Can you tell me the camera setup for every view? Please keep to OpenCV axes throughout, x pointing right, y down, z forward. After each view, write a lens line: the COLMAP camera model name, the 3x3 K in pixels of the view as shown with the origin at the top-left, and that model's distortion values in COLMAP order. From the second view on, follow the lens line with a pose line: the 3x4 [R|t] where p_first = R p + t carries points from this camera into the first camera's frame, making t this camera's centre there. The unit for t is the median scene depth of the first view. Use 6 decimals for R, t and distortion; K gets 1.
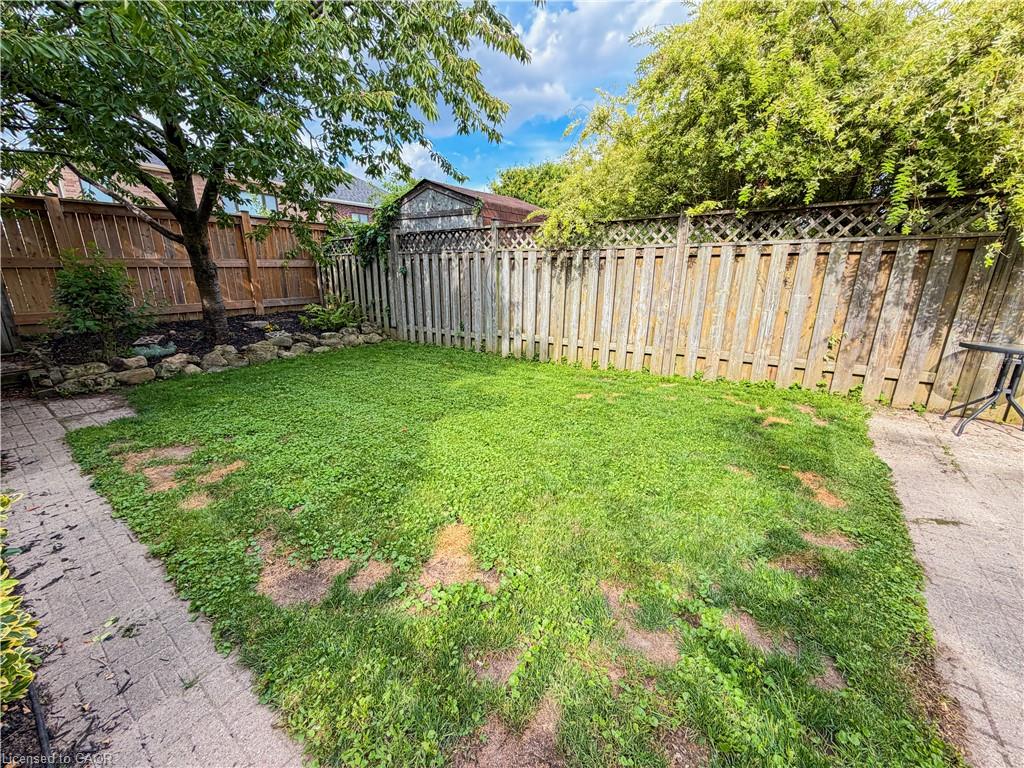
lens RADIAL K [[408.1, 0, 509.2], [0, 408.1, 384.0], [0, 0, 1]] dist [-0.000932, 0.000371]
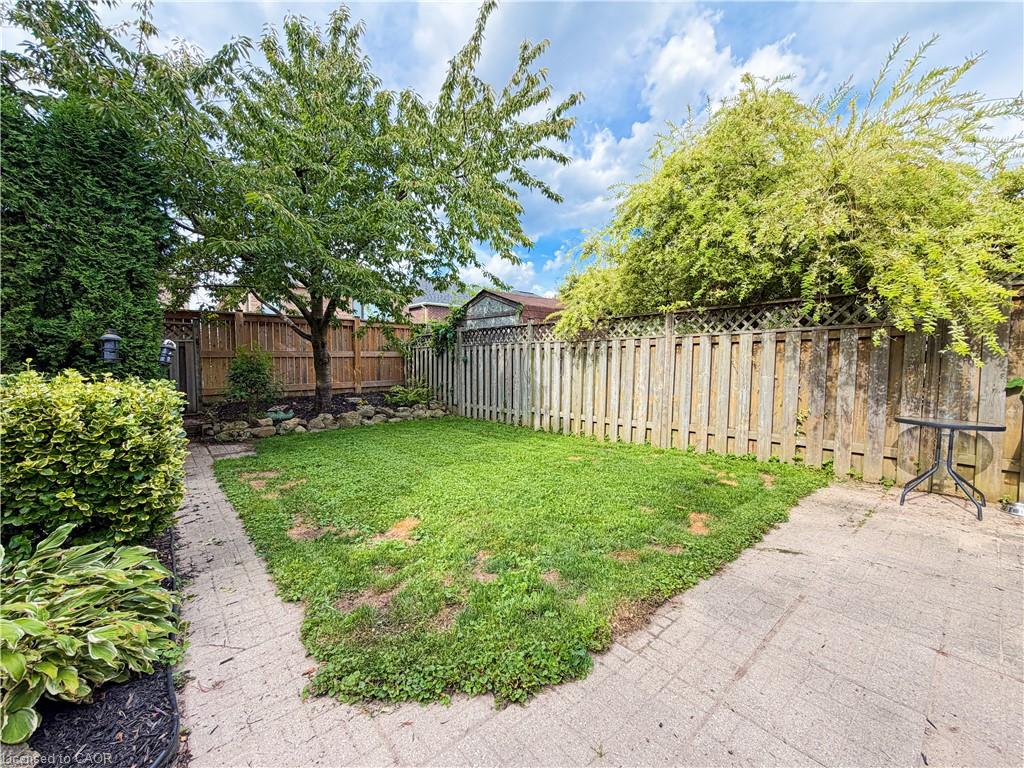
lens RADIAL K [[408.1, 0, 509.2], [0, 408.1, 384.0], [0, 0, 1]] dist [-0.000932, 0.000371]
pose [[0.973929, 0.010670, -0.226601, 0.182348], [-0.059191, 0.976243, -0.208436, 0.052496], [0.218994, 0.216415, 0.951423, -0.149347]]
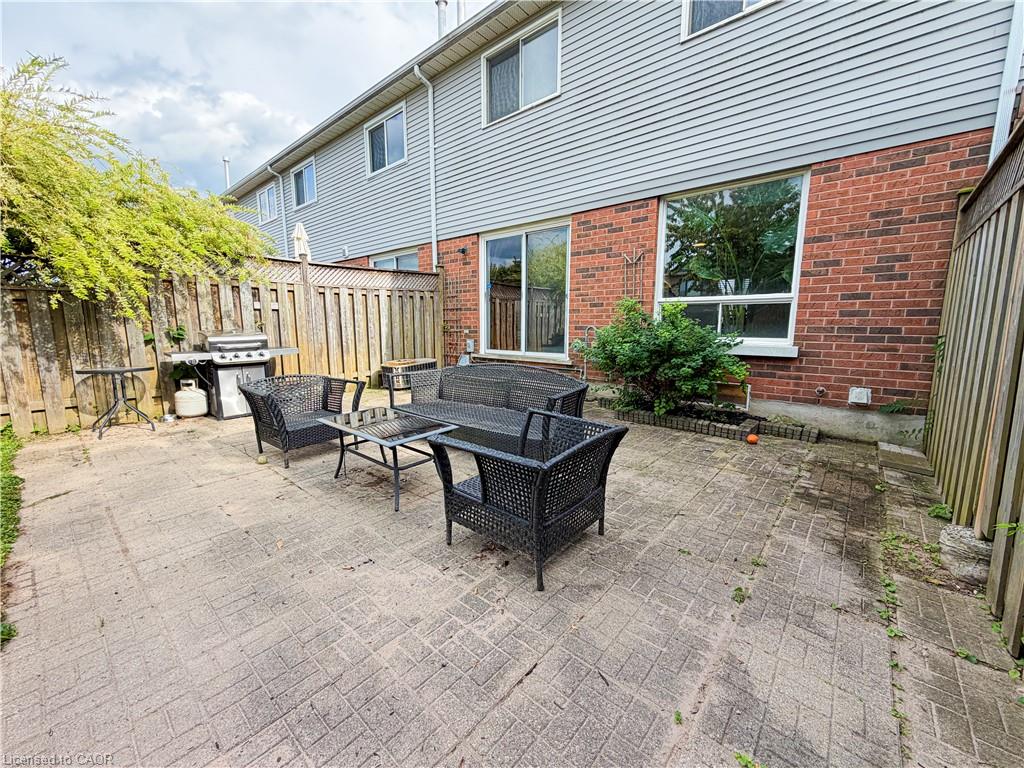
lens RADIAL K [[408.1, 0, 509.2], [0, 408.1, 384.0], [0, 0, 1]] dist [-0.000932, 0.000371]
pose [[0.073380, -0.153543, 0.985414, -0.034963], [0.262497, 0.956211, 0.129446, 0.068943], [-0.962139, 0.249169, 0.110472, -0.235235]]
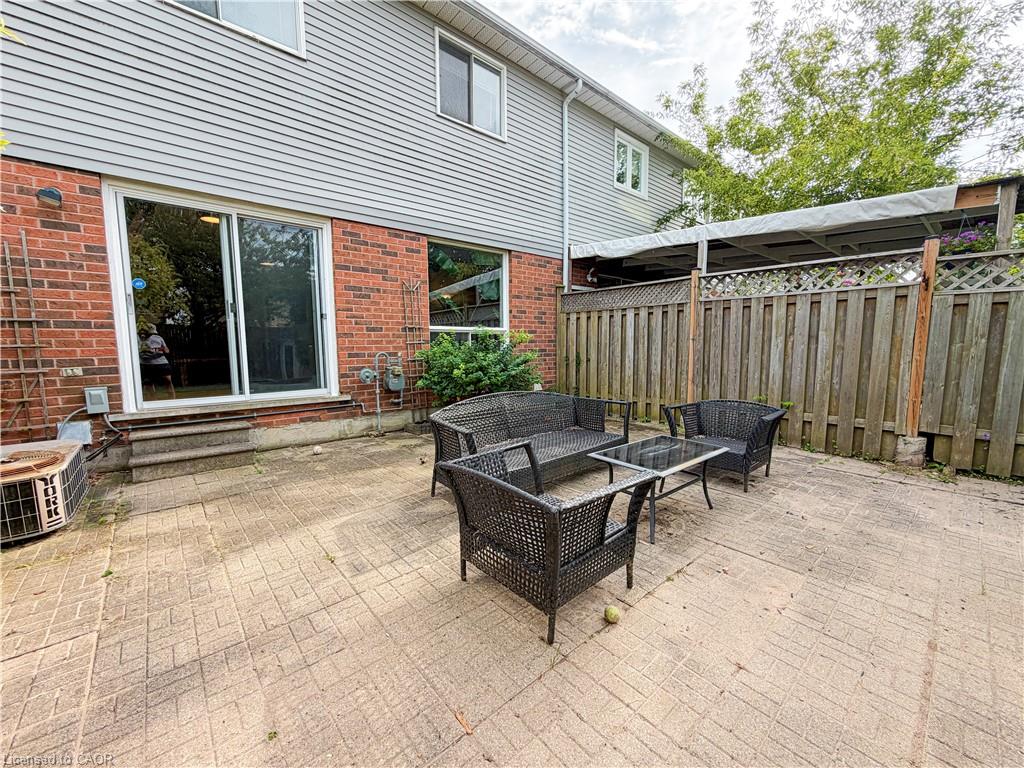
lens RADIAL K [[408.1, 0, 509.2], [0, 408.1, 384.0], [0, 0, 1]] dist [-0.000932, 0.000371]
pose [[-0.977141, -0.020622, 0.211590, 0.488155], [0.056546, 0.934221, 0.352183, -0.111836], [-0.204935, 0.356097, -0.911700, 0.402774]]
